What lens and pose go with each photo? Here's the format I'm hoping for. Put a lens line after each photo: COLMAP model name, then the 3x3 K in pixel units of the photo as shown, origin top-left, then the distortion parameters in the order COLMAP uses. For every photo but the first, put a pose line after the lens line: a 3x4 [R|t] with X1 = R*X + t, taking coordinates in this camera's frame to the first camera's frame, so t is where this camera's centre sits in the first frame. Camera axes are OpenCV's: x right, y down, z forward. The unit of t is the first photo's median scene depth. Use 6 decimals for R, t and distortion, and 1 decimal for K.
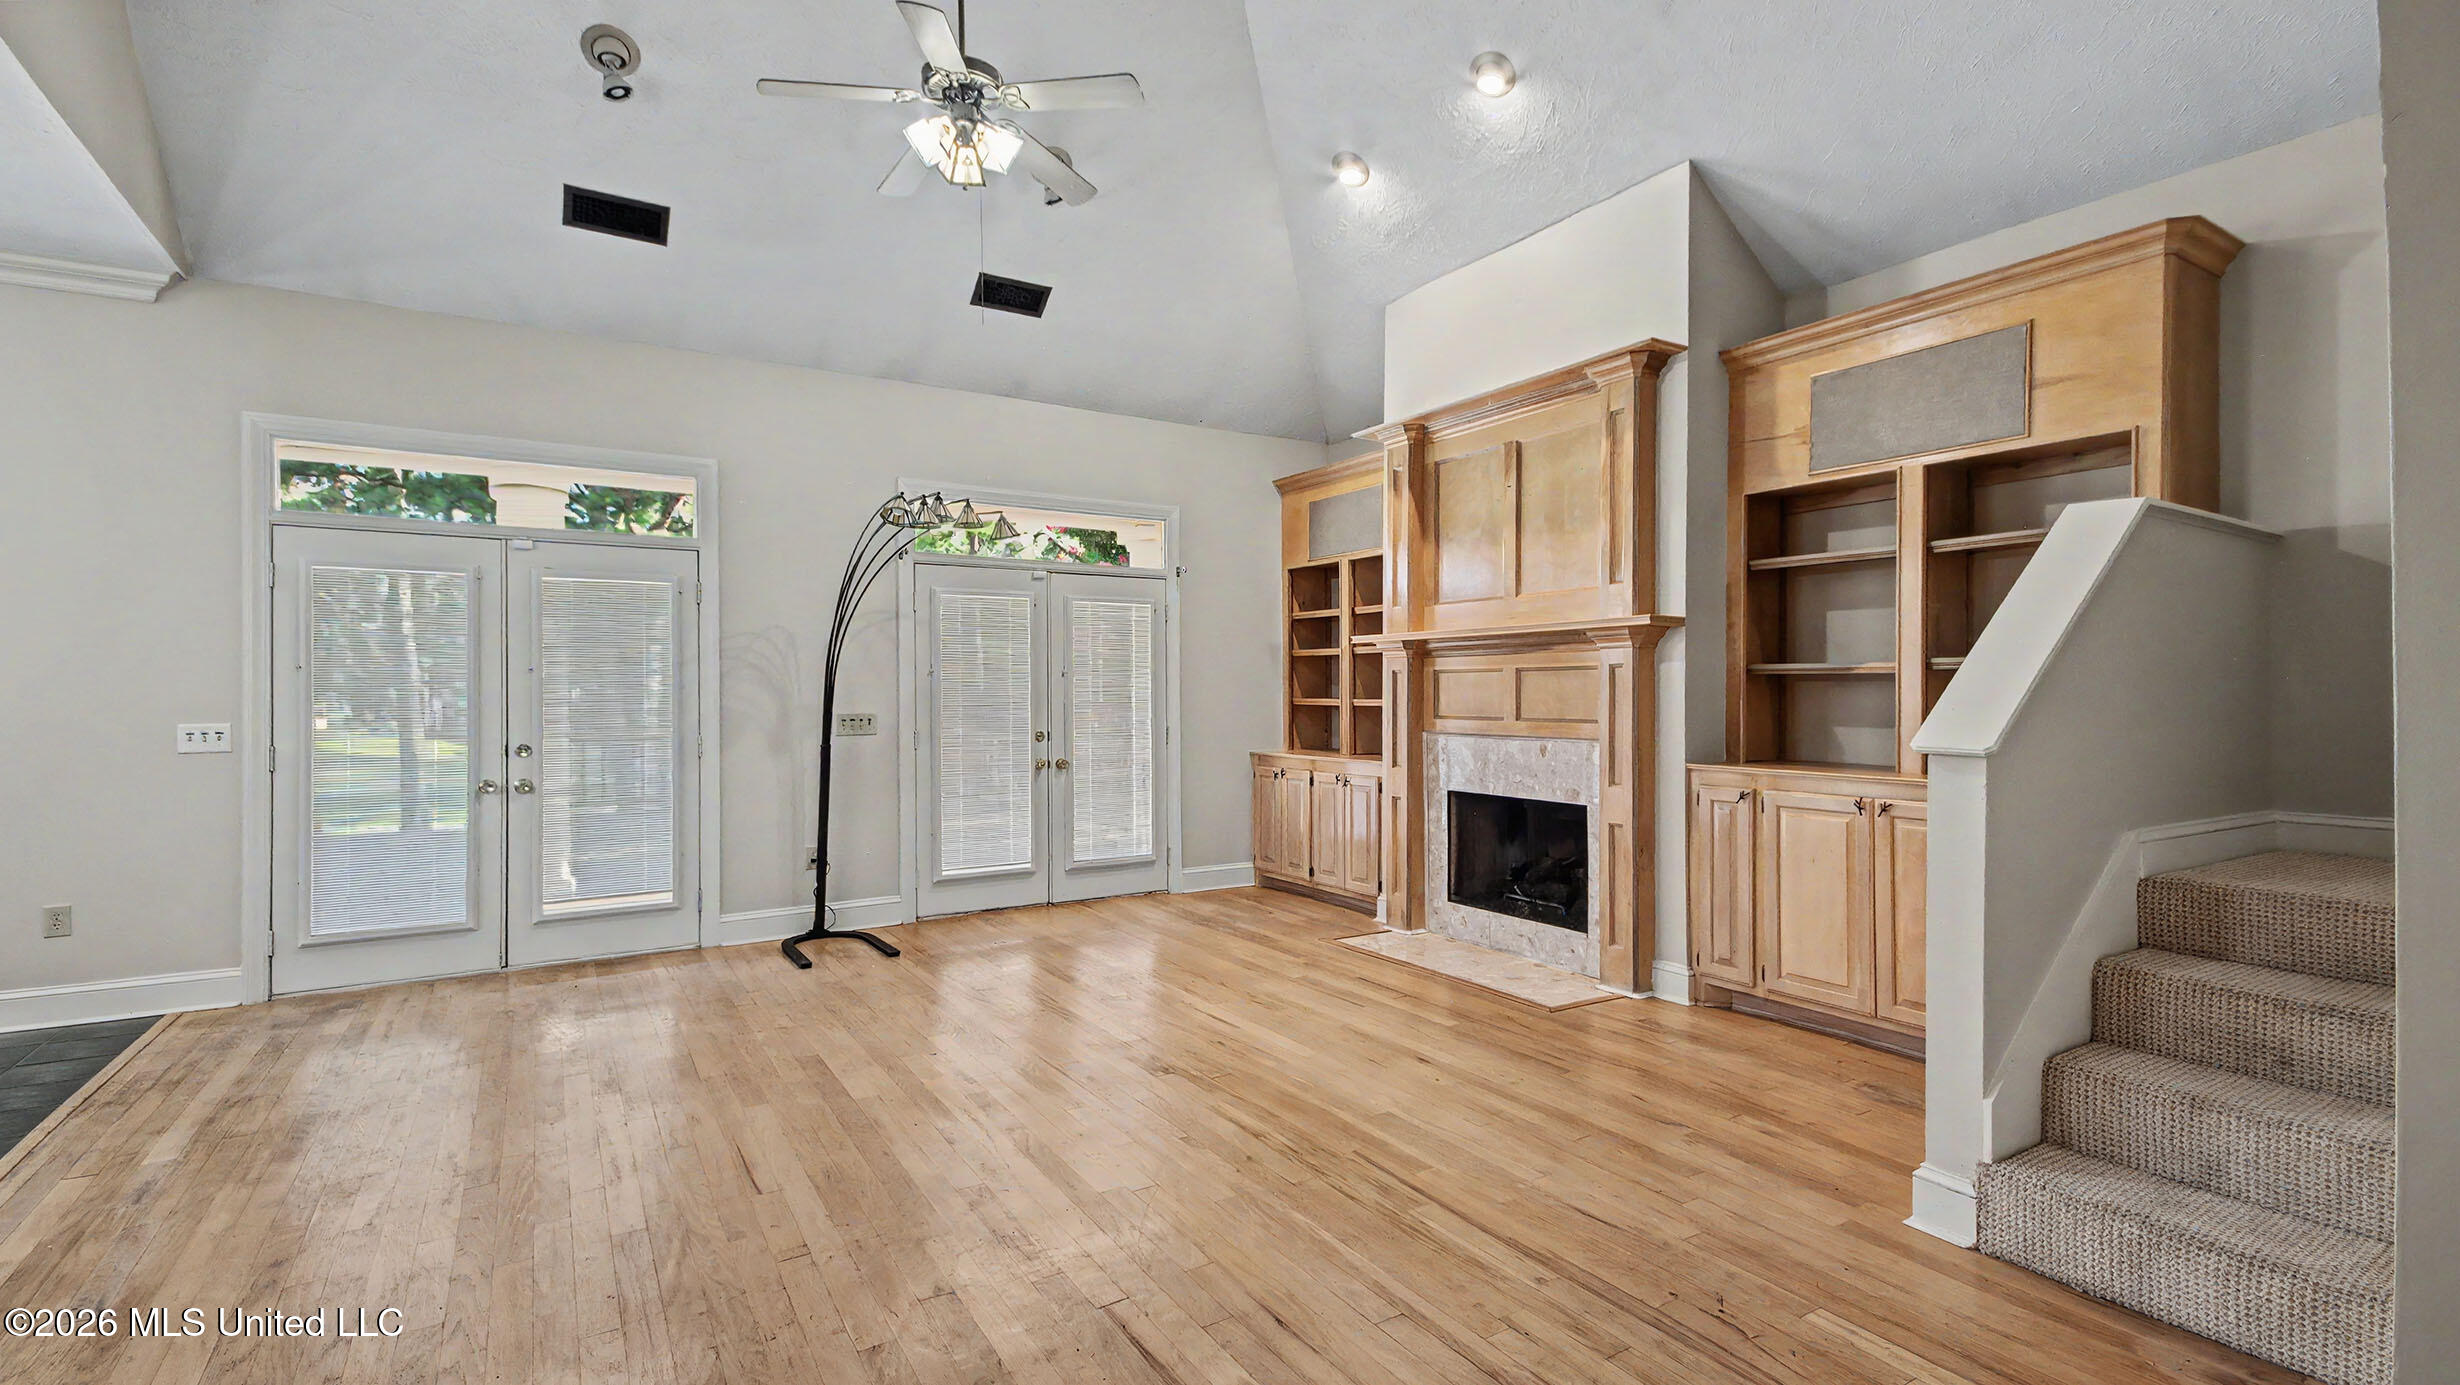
lens RADIAL K [[1096.7, 0, 1224.2], [0, 1096.7, 692.3], [0, 0, 1]] dist [-0.005095, -0.000986]
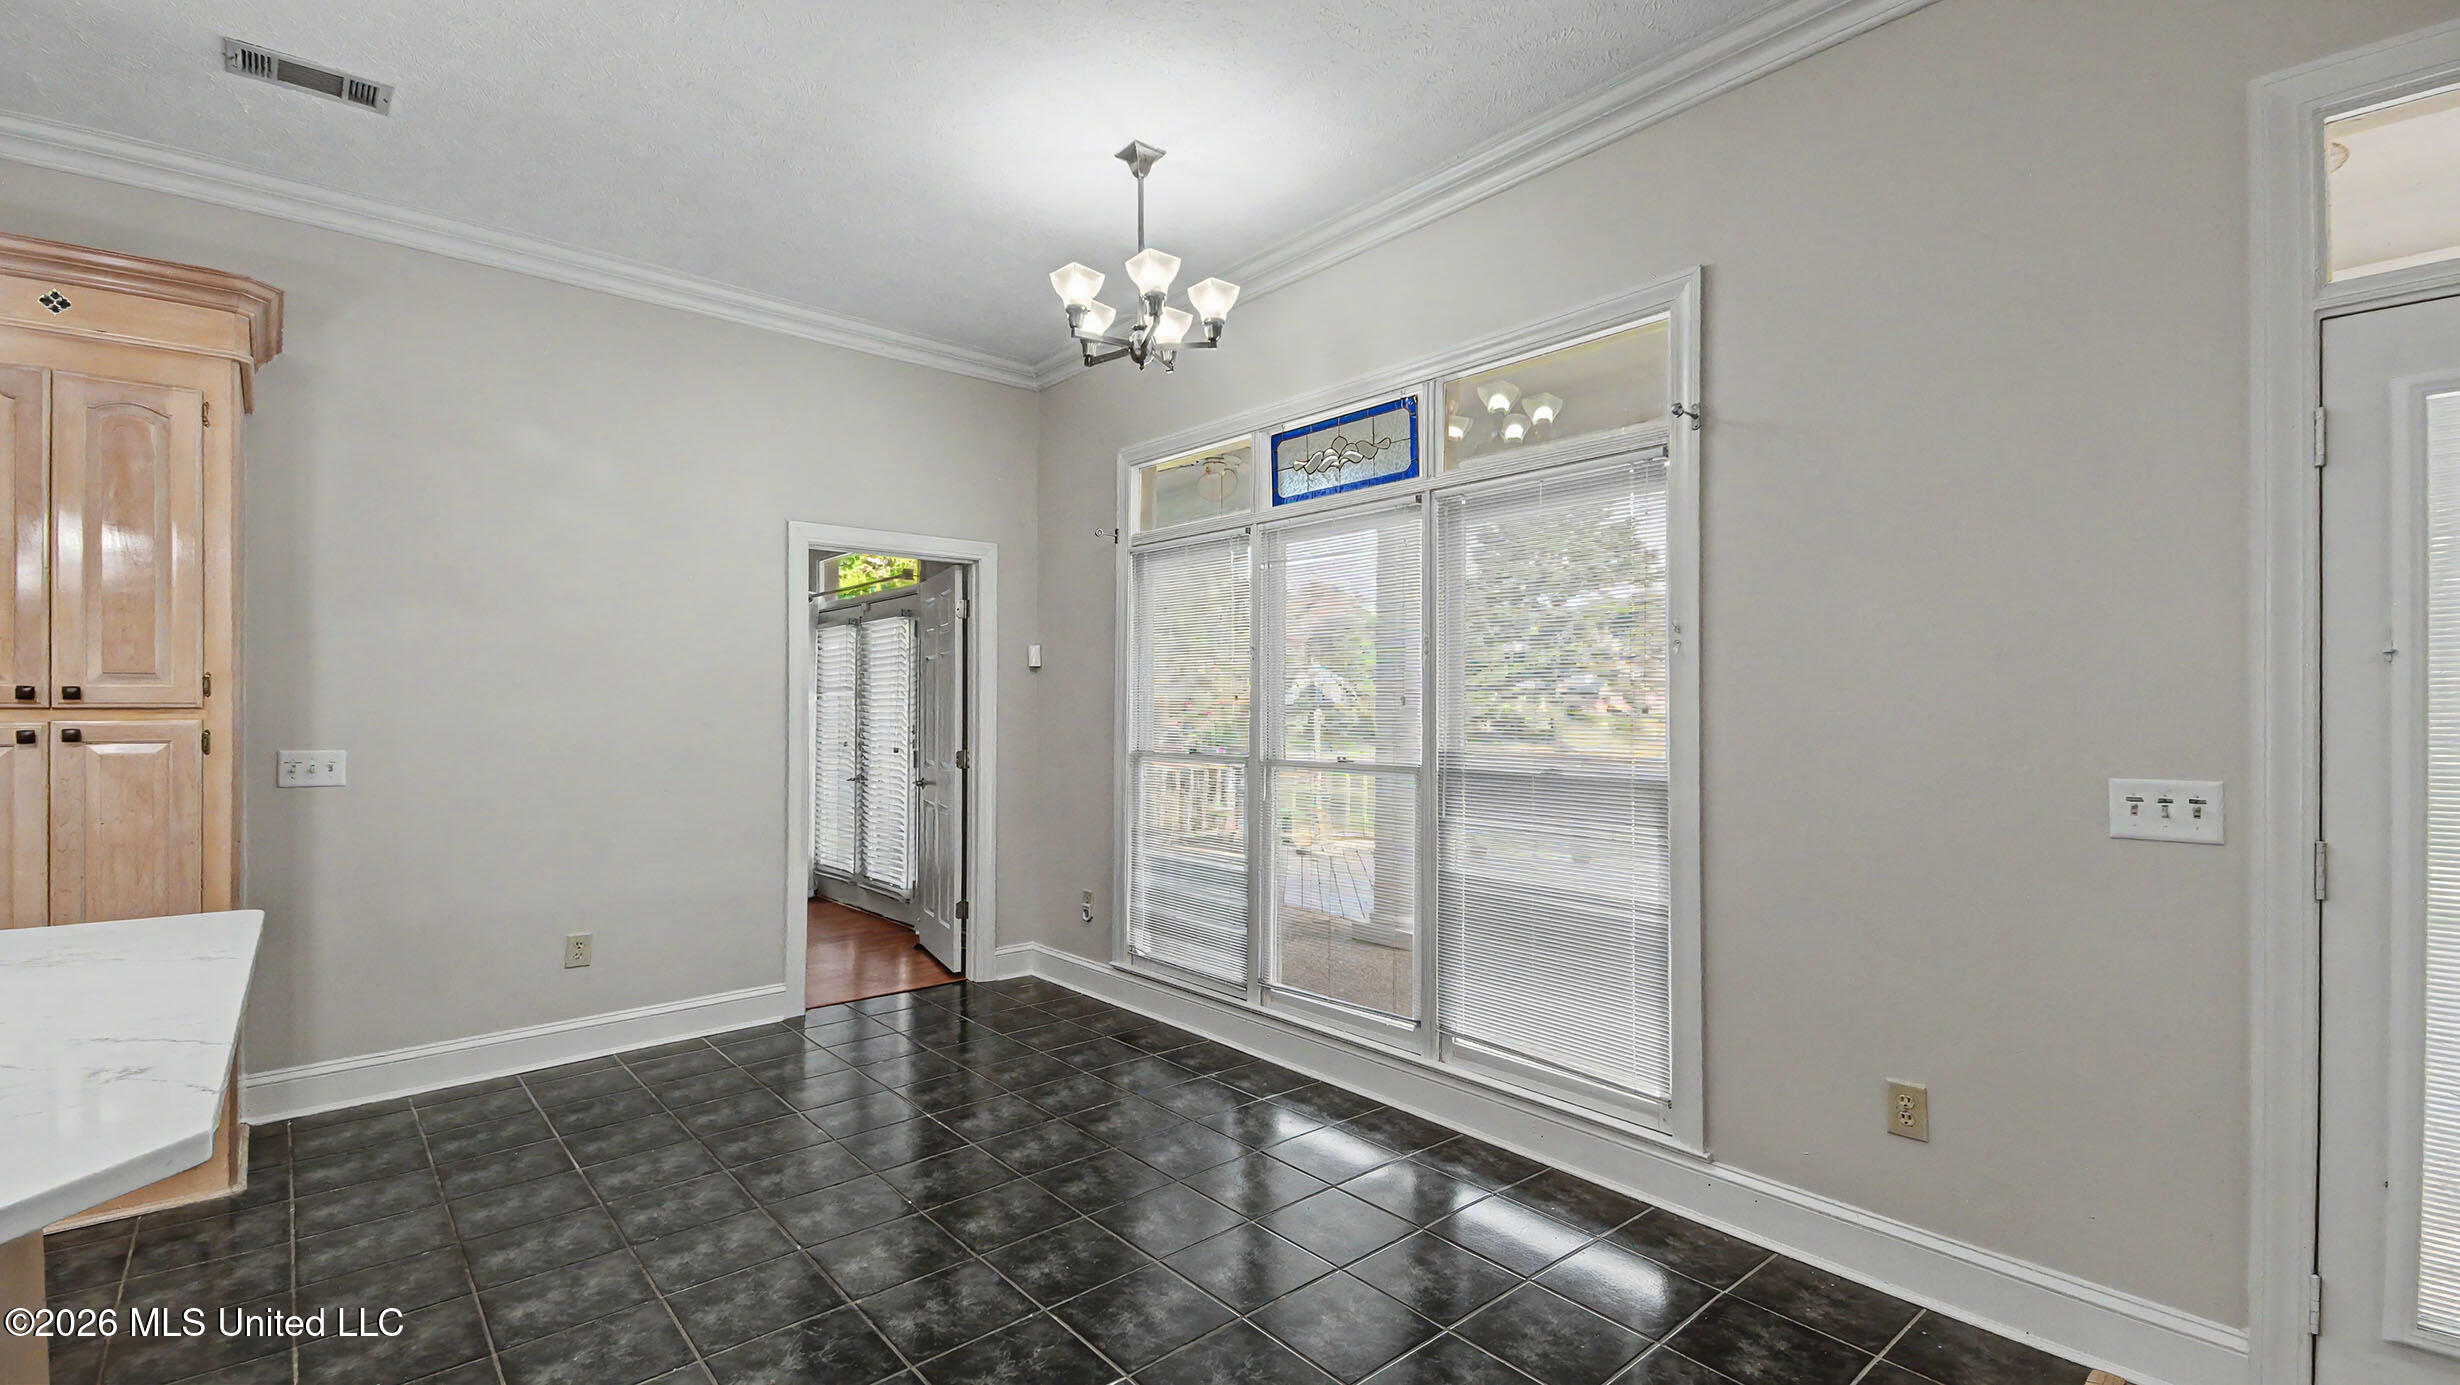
lens RADIAL K [[1096.7, 0, 1216.0], [0, 1096.7, 697.0], [0, 0, 1]] dist [-0.005095, -0.000986]
pose [[0.128358, 0.004602, -0.991717, -0.531571], [-0.005660, 0.999976, 0.003908, -0.005072], [0.991712, 0.005111, 0.128381, 0.545769]]
